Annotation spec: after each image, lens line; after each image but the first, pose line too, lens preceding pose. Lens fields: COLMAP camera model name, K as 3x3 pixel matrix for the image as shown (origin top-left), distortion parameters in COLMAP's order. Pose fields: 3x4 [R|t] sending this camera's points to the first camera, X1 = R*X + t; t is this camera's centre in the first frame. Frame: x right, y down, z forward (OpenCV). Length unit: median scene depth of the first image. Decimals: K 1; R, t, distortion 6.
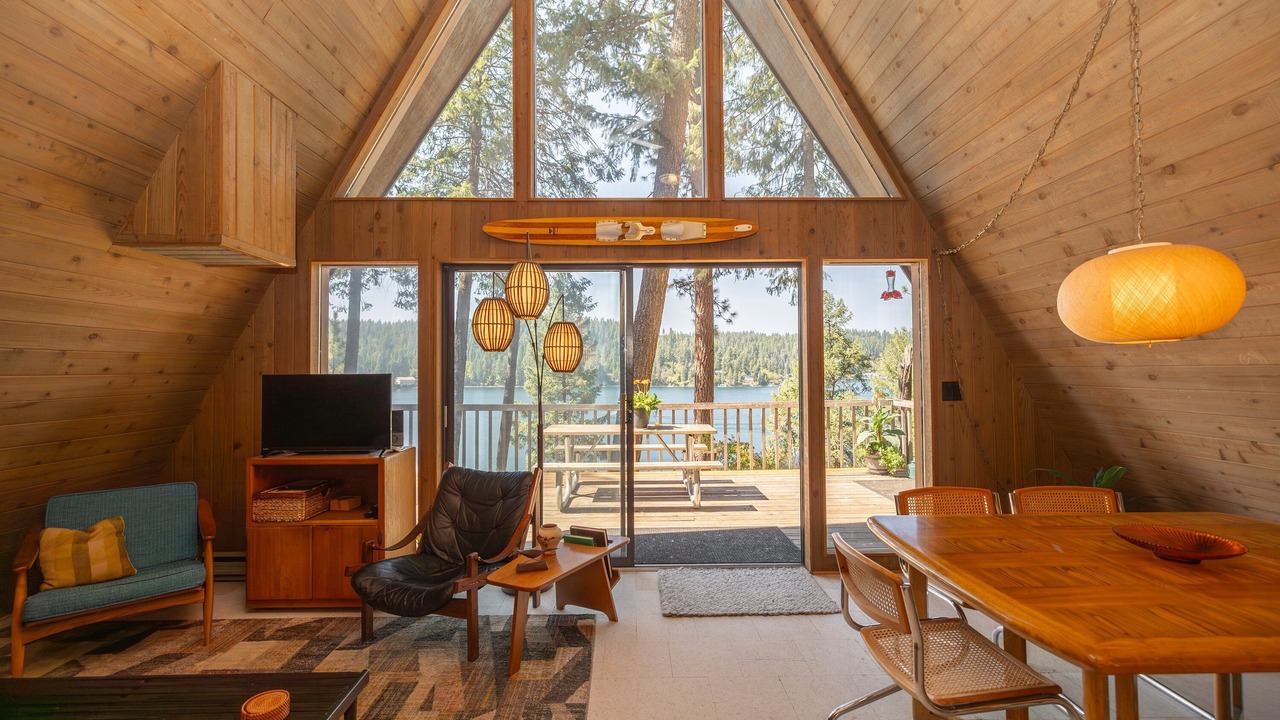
lens RADIAL K [[535.5, 0, 637.4], [0, 535.5, 362.6], [0, 0, 1]] dist [0.001409, -0.000769]
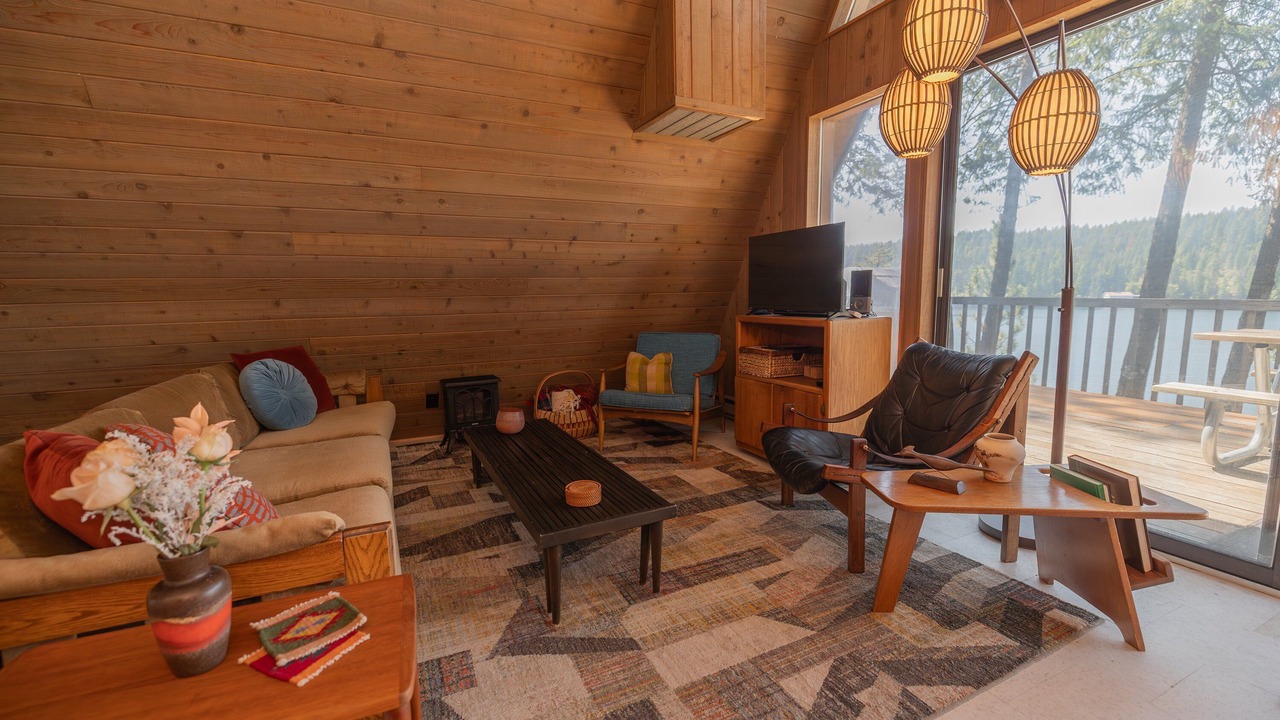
lens RADIAL K [[535.5, 0, 639.0], [0, 535.5, 361.1], [0, 0, 1]] dist [0.001409, -0.000769]
pose [[0.418974, 0.112638, -0.900985, 0.209473], [0.025243, 0.990448, 0.135560, 0.130468], [0.907647, -0.079539, 0.412128, 0.392990]]
